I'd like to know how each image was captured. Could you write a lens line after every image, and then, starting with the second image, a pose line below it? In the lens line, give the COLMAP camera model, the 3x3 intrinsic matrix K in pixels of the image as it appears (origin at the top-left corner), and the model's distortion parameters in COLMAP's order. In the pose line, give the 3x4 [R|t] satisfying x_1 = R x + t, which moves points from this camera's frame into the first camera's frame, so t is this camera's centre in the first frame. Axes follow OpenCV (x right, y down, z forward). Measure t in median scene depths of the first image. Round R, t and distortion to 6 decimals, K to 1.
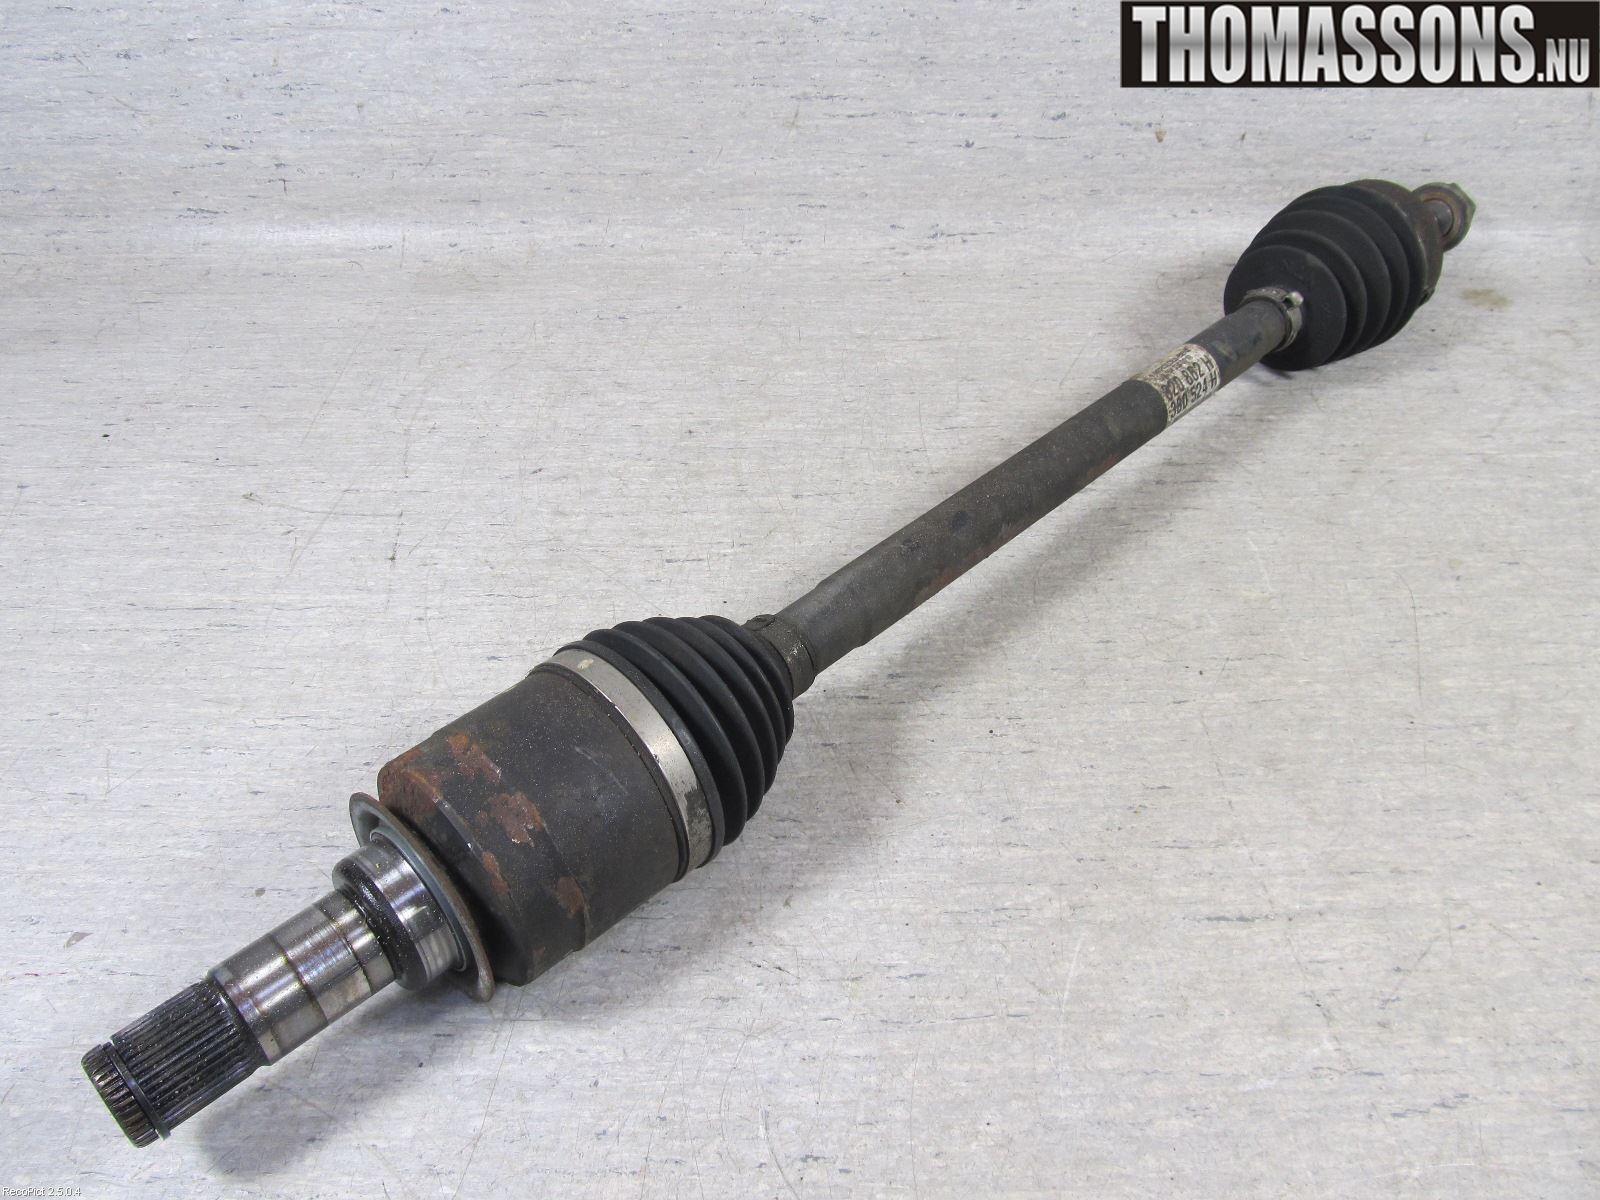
lens RADIAL K [[1319.5, 0, 803.7], [0, 1319.5, 572.0], [0, 0, 1]] dist [-0.055860, 0.026621]
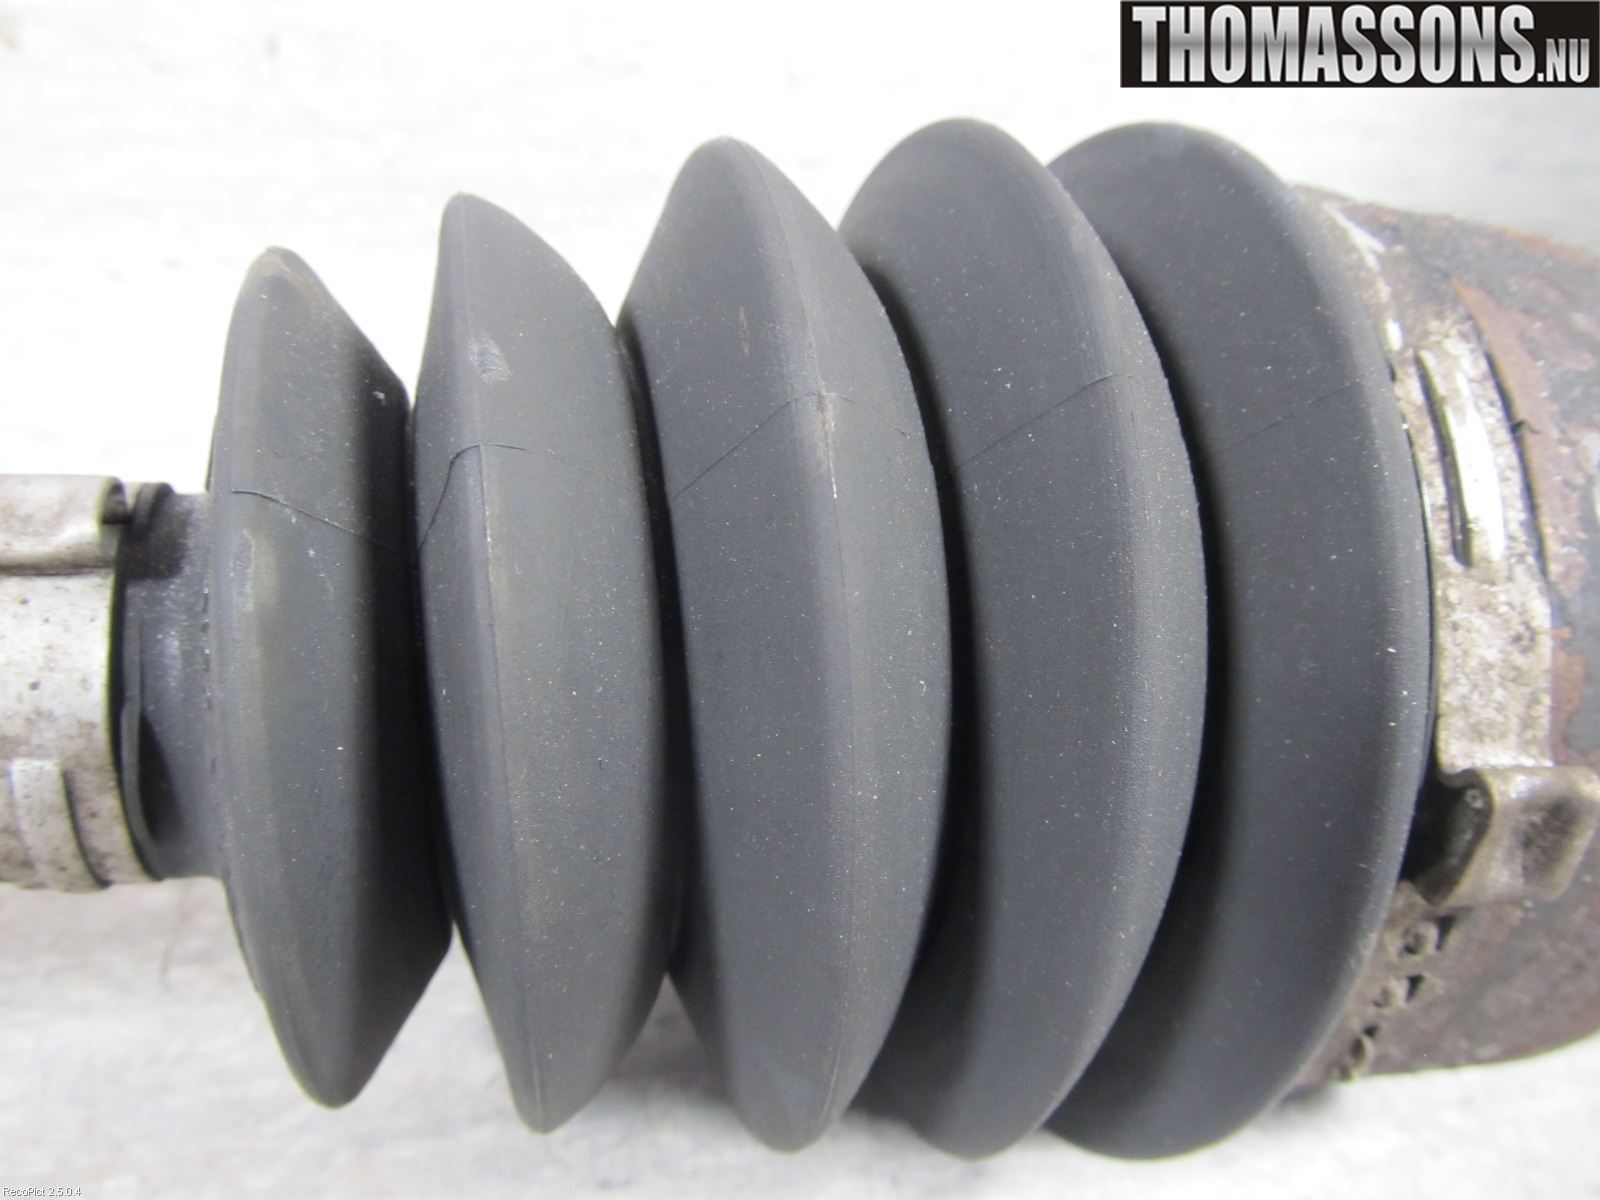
lens RADIAL K [[1319.5, 0, 803.7], [0, 1319.5, 572.0], [0, 0, 1]] dist [-0.055860, 0.026621]
pose [[0.964175, -0.028859, 0.263693, 0.461554], [0.082549, 0.977349, -0.194872, -0.144583], [-0.252096, 0.209658, 0.944717, 0.817324]]
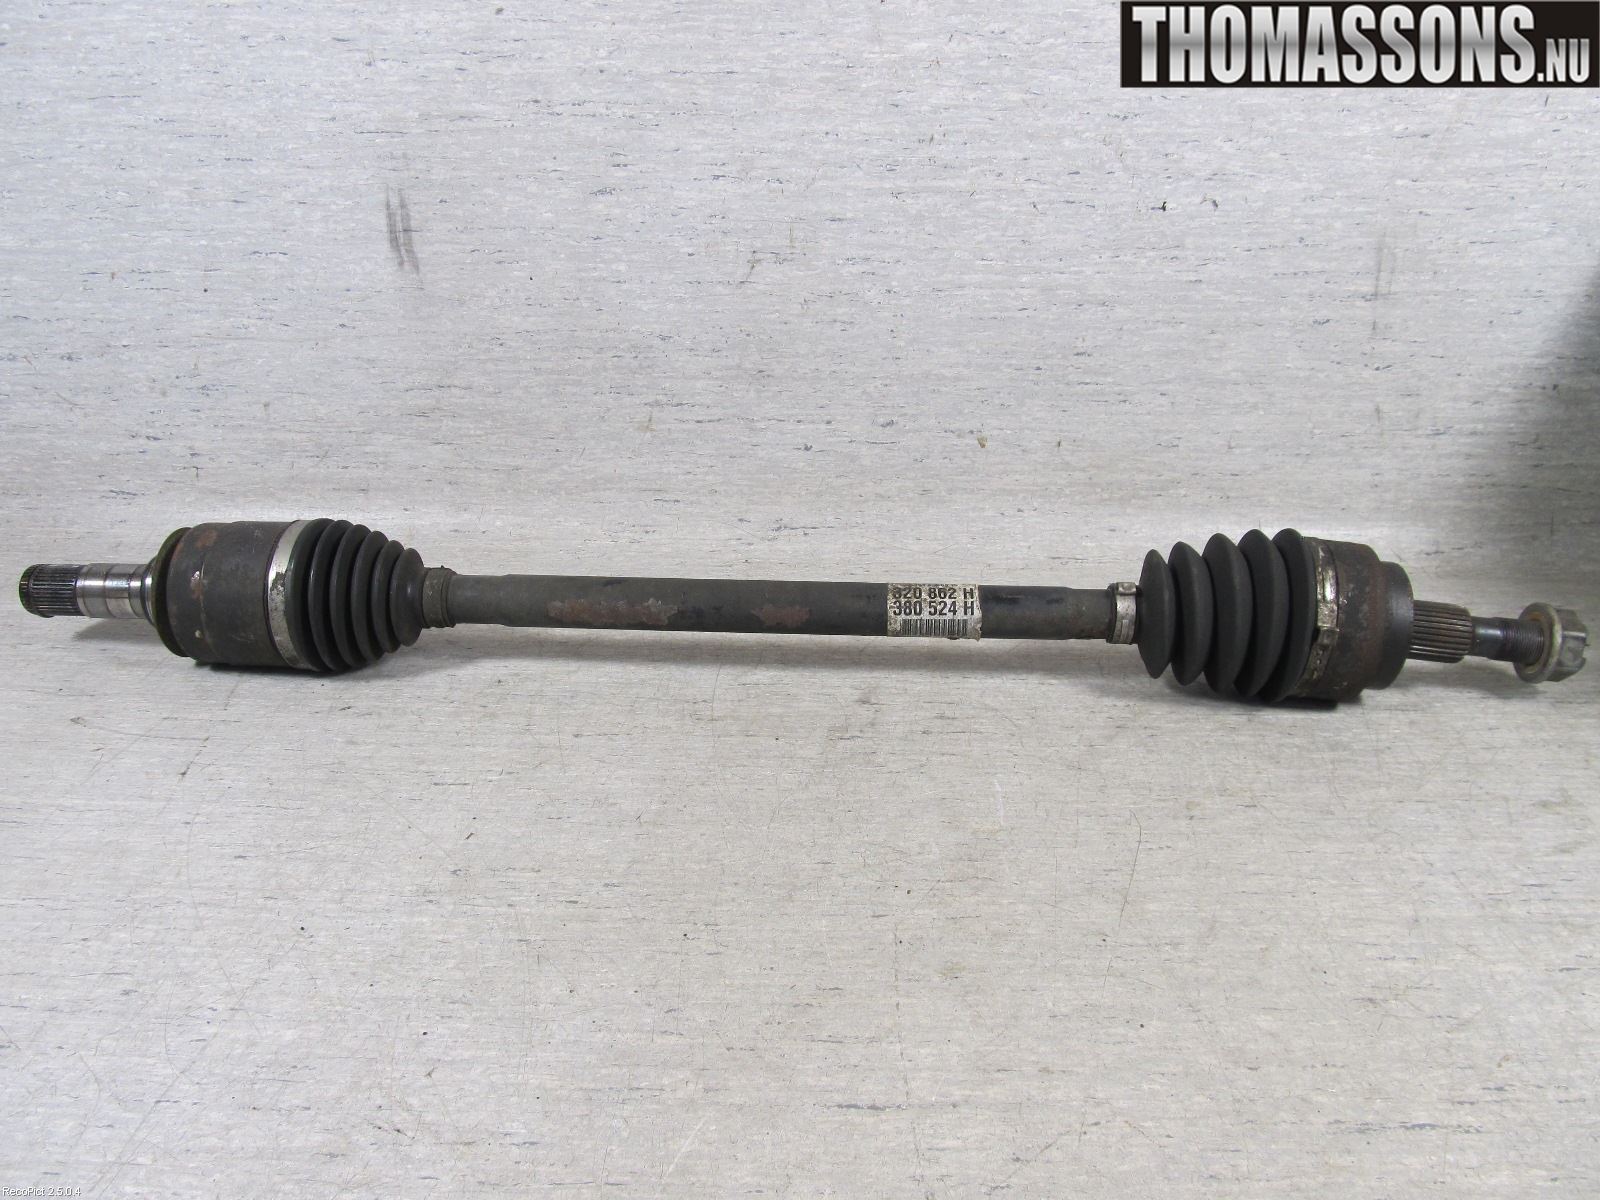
lens RADIAL K [[1319.5, 0, 803.7], [0, 1319.5, 572.0], [0, 0, 1]] dist [-0.055860, 0.026621]
pose [[0.999117, 0.017454, -0.038226, 0.204030], [-0.027243, 0.961639, -0.272960, 0.095190], [0.031996, 0.273761, 0.961265, -0.048543]]
